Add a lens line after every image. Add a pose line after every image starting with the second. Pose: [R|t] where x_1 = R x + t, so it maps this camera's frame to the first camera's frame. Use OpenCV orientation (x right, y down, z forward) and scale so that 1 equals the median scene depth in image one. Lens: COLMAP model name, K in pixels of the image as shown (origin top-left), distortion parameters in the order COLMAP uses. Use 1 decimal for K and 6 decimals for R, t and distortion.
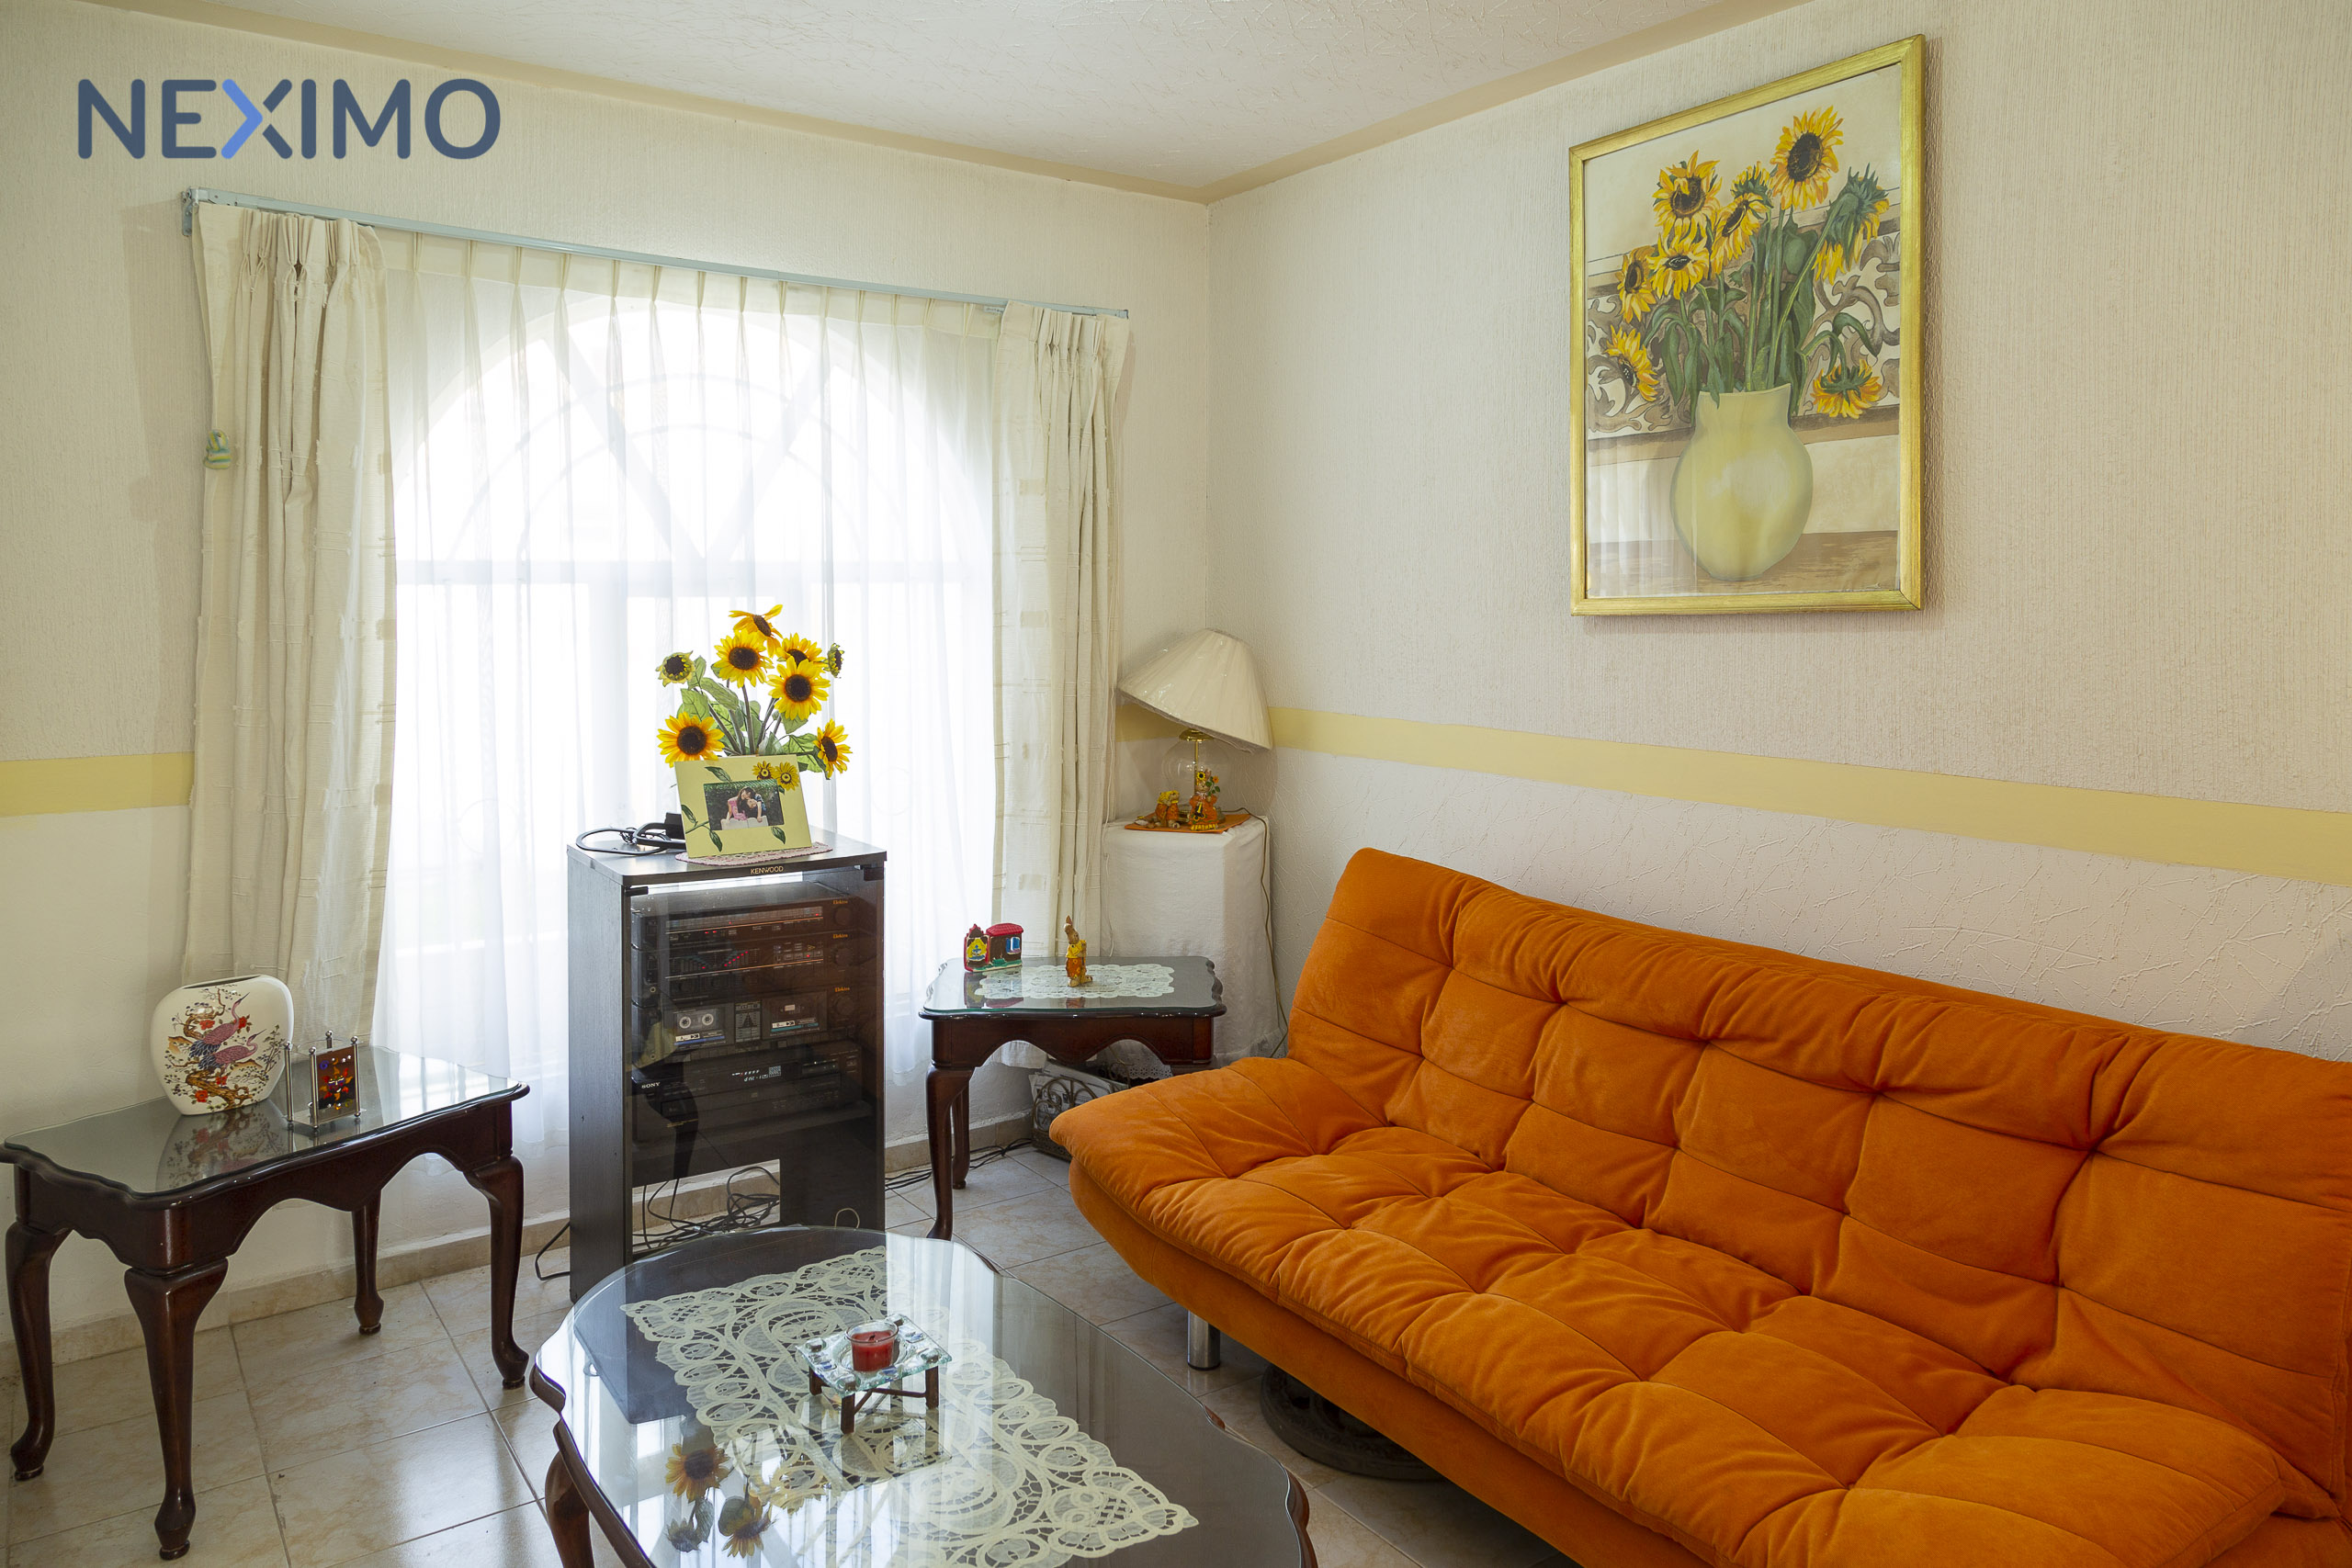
lens RADIAL K [[1595.1, 0, 1177.5], [0, 1595.1, 672.5], [0, 0, 1]] dist [0.003317, 0.001244]
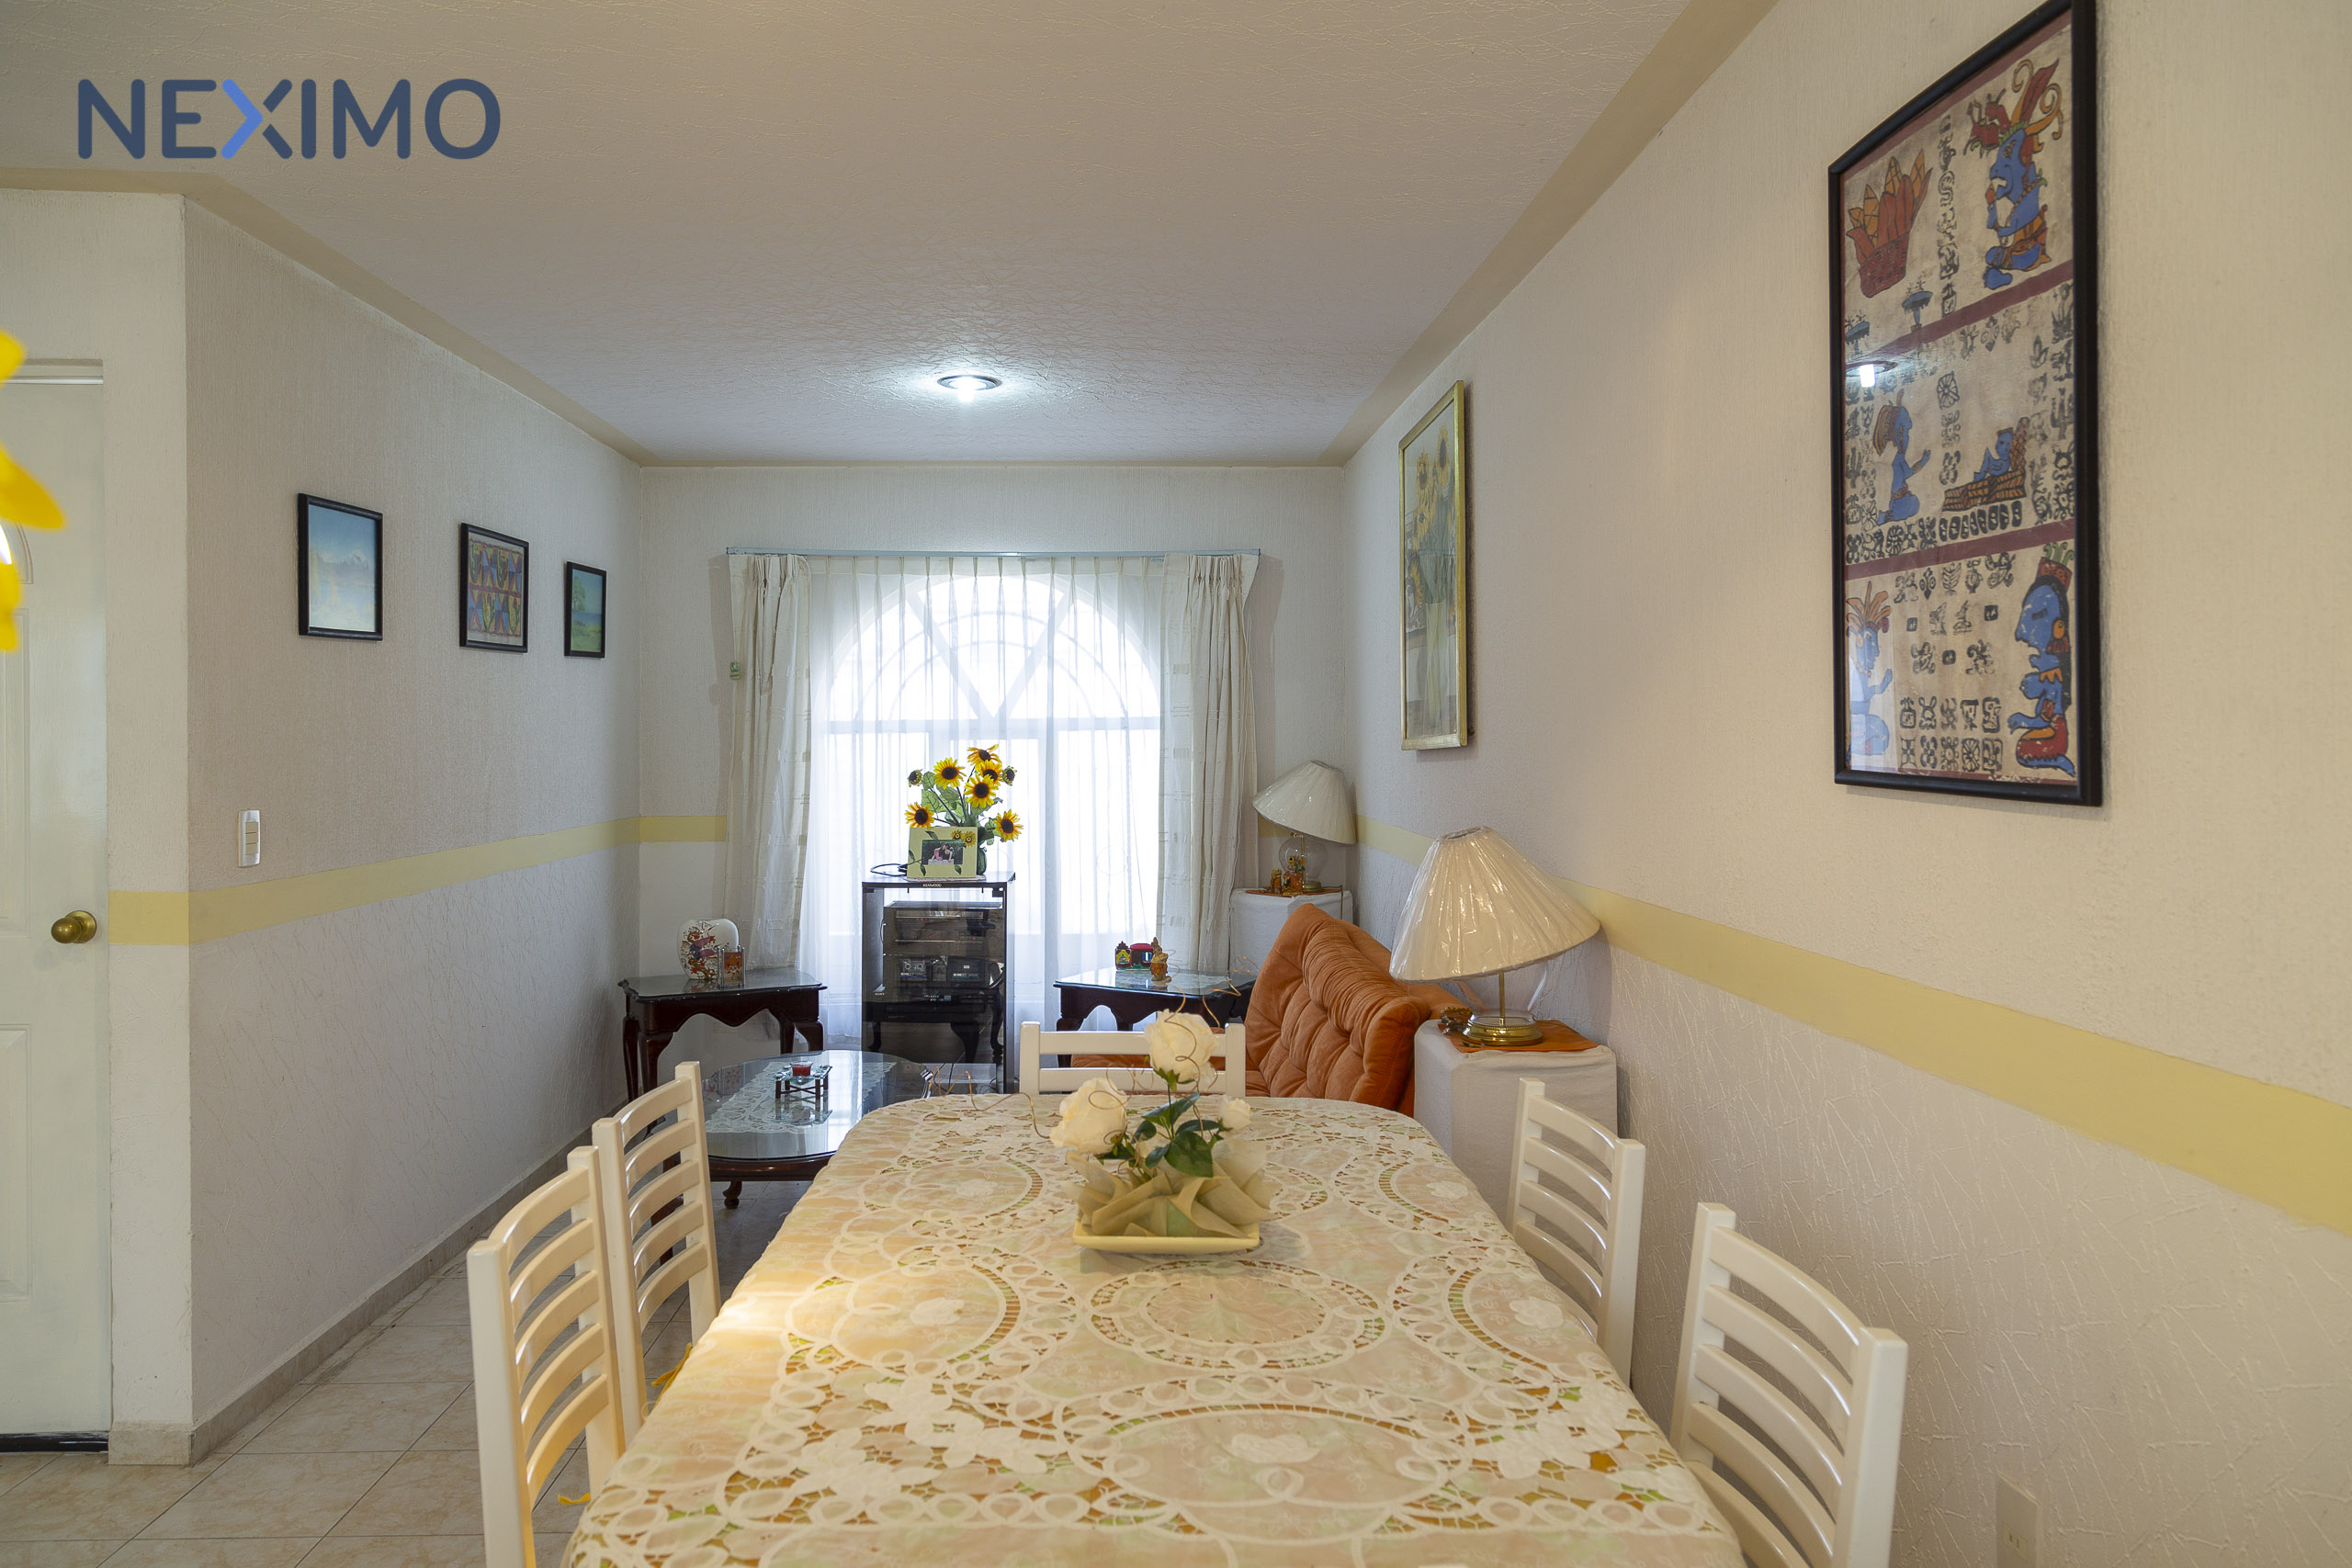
lens RADIAL K [[1653.0, 0, 1173.9], [0, 1653.0, 739.1], [0, 0, 1]] dist [0.000585, 0.001412]
pose [[0.833243, -0.001603, -0.552905, 0.956348], [-0.023215, 0.999013, -0.037883, 0.017179], [0.552419, 0.044401, 0.832383, -0.427459]]
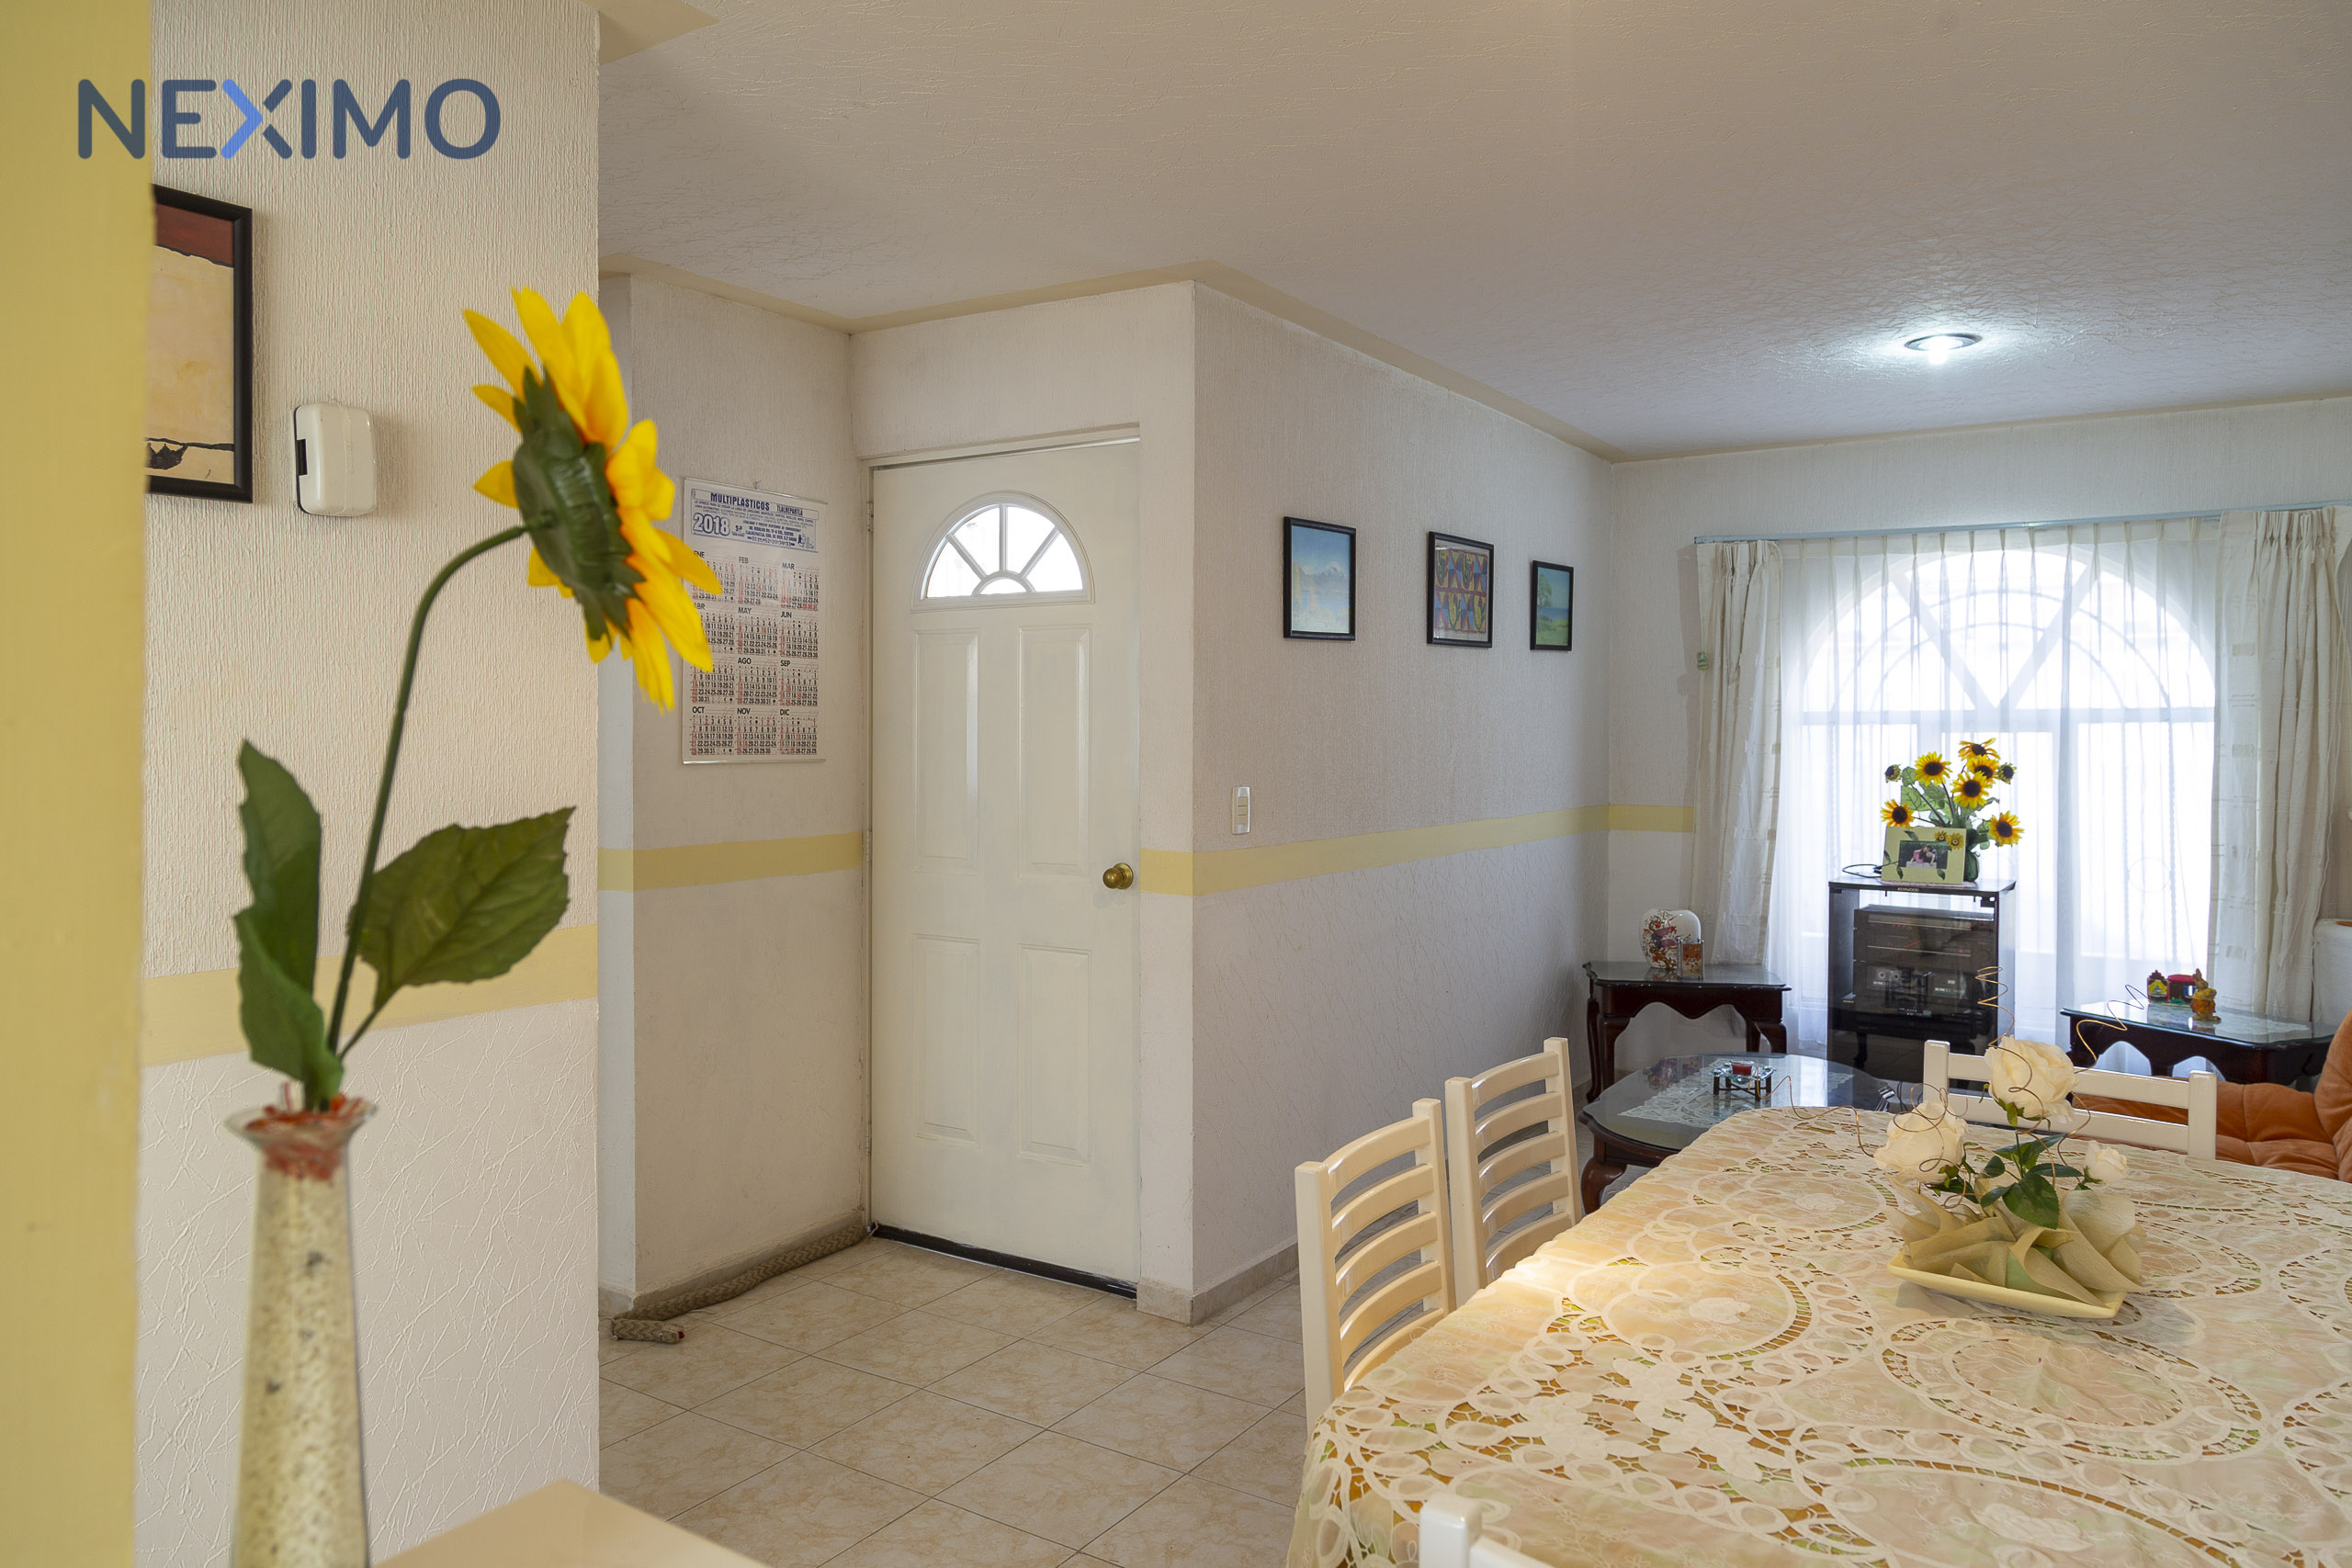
lens RADIAL K [[1655.2, 0, 1124.2], [0, 1655.2, 720.0], [0, 0, 1]] dist [-0.003504, -0.004594]
pose [[0.338337, -0.002146, -0.941022, 1.037960], [-0.048272, 0.998641, -0.019633, 0.014471], [0.939786, 0.052067, 0.337774, -0.379711]]
